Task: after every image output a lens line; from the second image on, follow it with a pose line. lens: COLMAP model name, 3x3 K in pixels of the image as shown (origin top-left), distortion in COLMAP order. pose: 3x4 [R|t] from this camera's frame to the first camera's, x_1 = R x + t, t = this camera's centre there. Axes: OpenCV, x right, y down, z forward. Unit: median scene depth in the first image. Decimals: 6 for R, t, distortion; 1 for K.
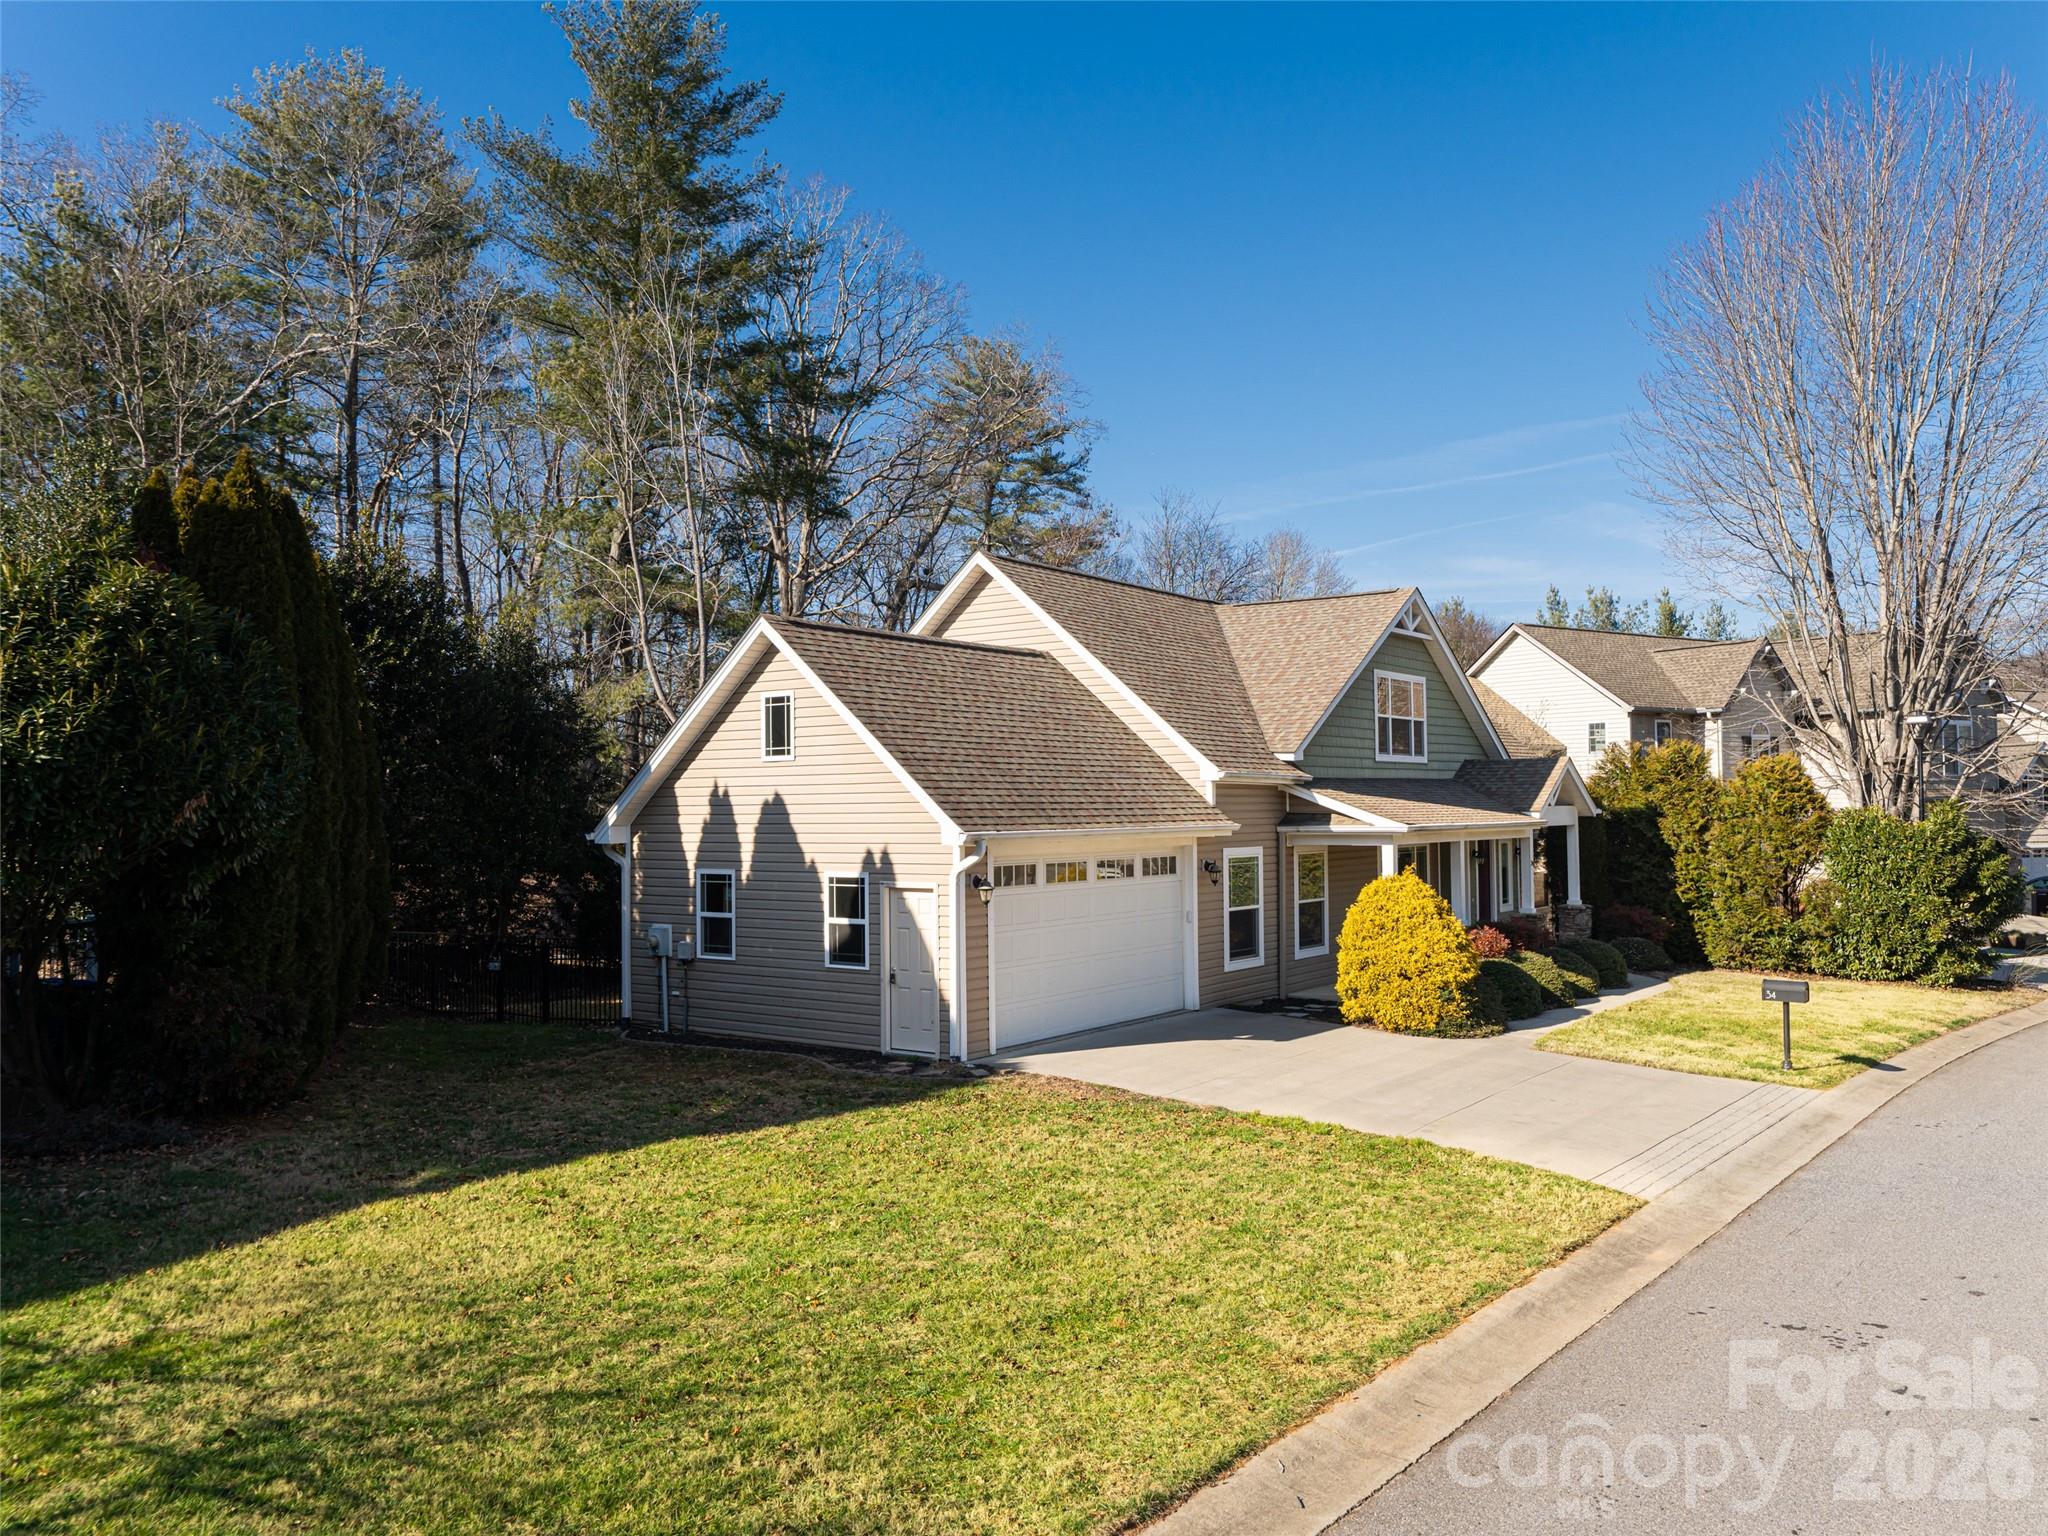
lens RADIAL K [[1674.4, 0, 1024.0], [0, 1674.4, 768.0], [0, 0, 1]] dist [0.009267, 0.003703]
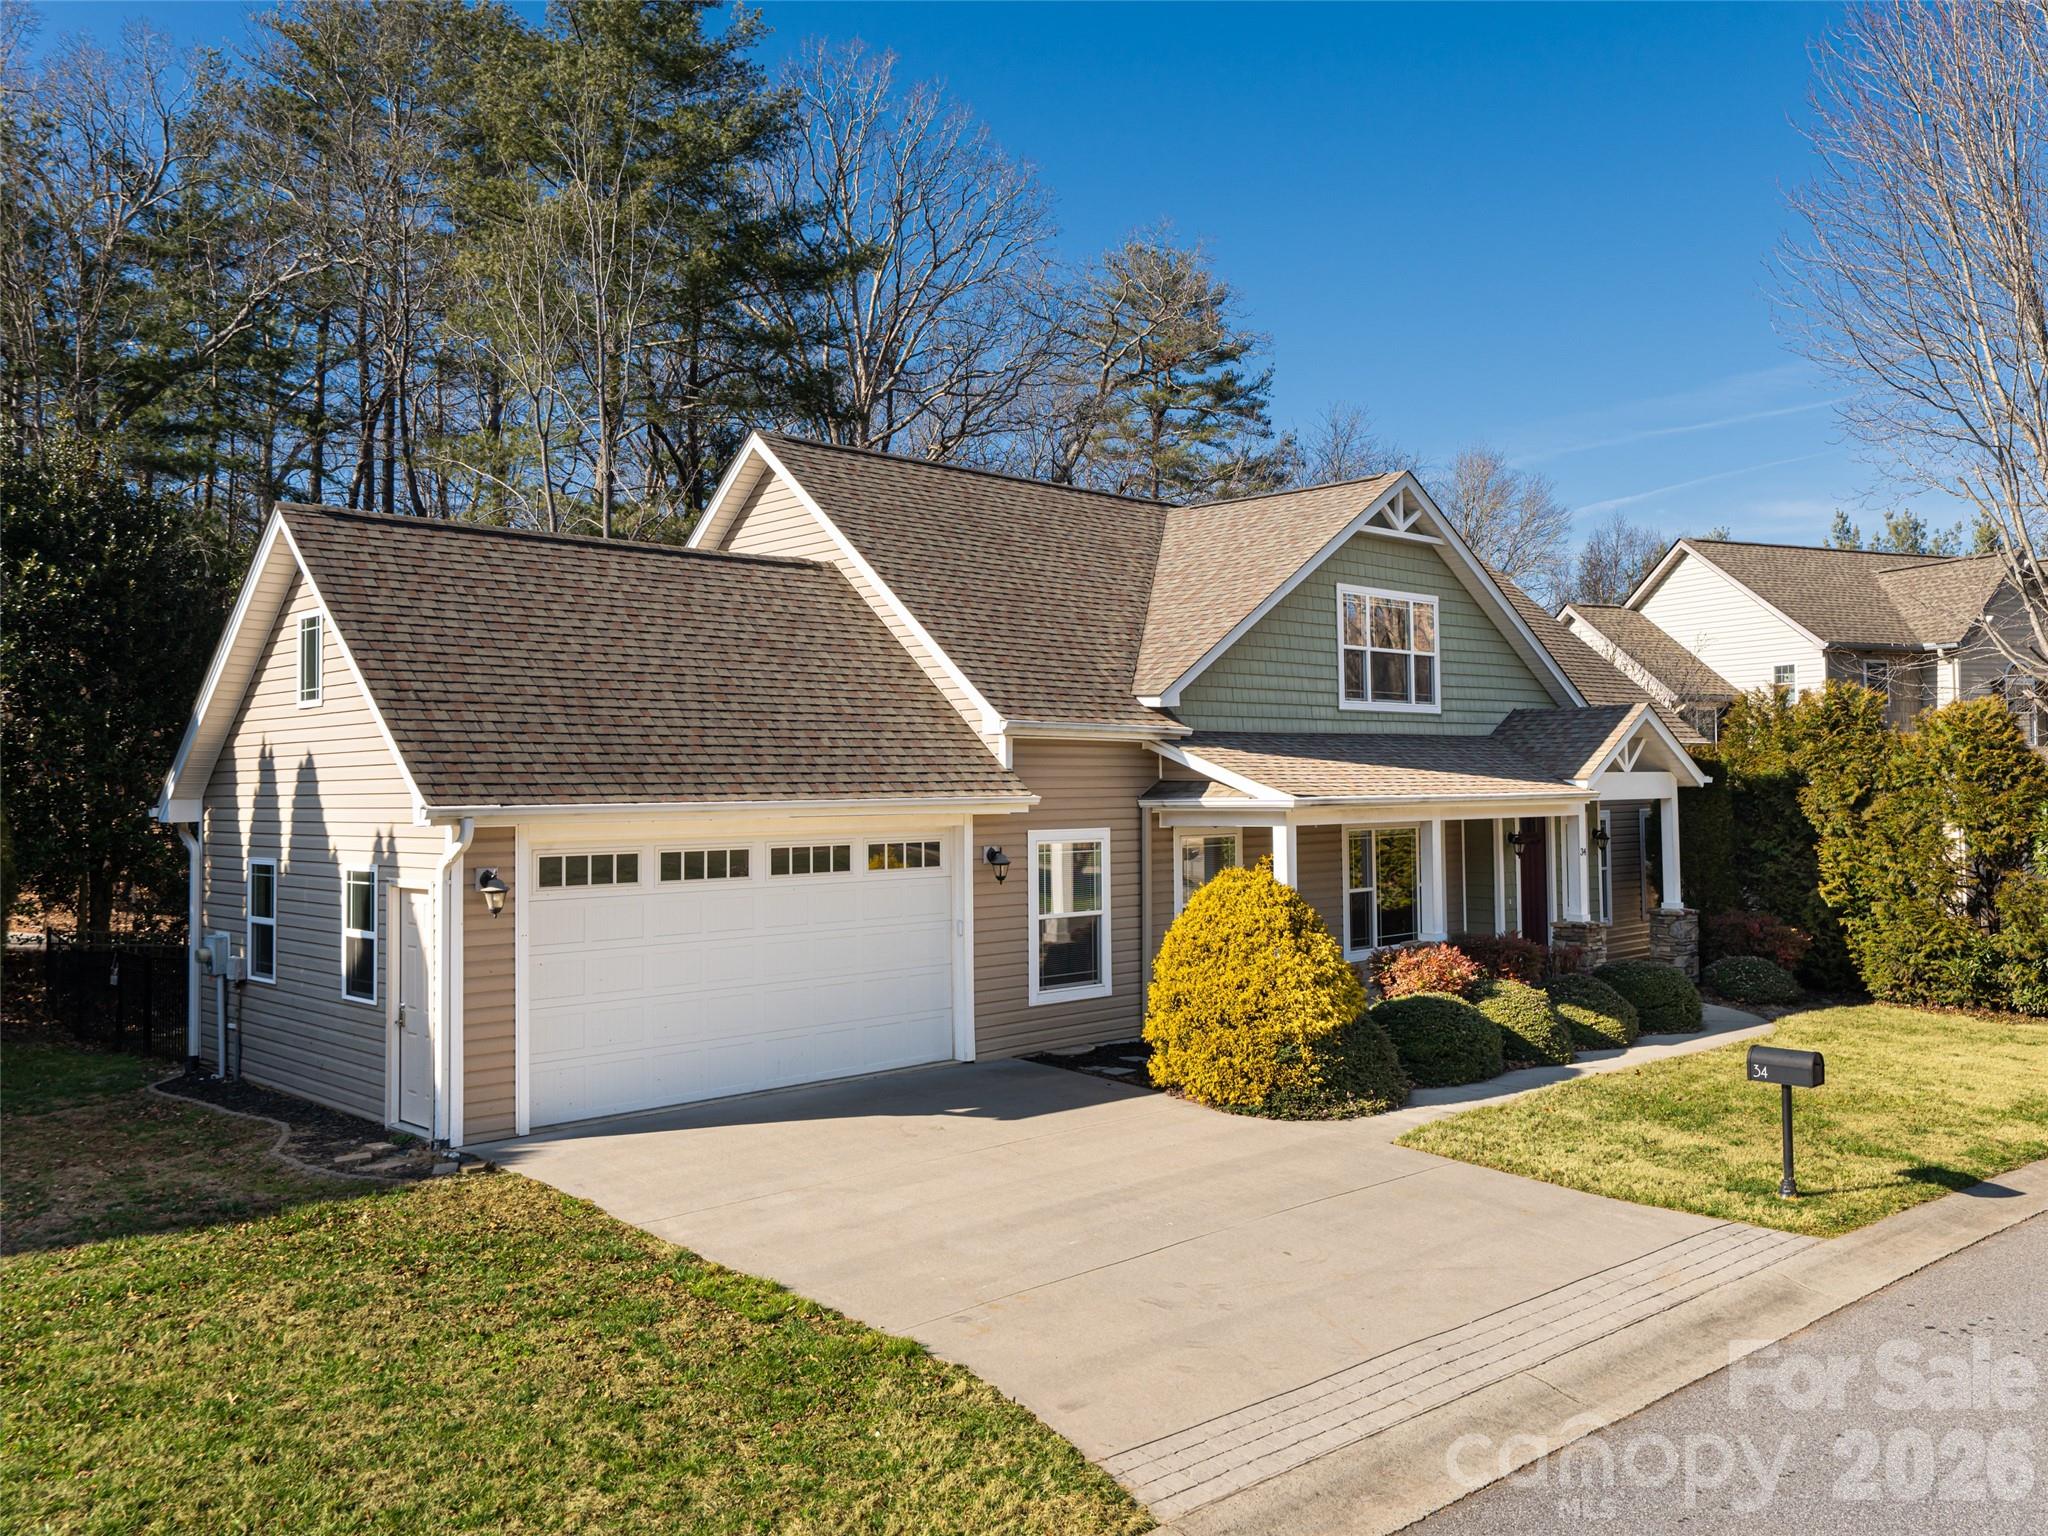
lens RADIAL K [[1765.4, 0, 1030.6], [0, 1765.4, 713.2], [0, 0, 1]] dist [-0.000369, 0.000307]
pose [[0.984830, -0.009219, -0.173276, 0.236310], [0.006342, 0.999833, -0.017151, 0.010734], [0.173405, 0.015792, 0.984724, 0.252330]]
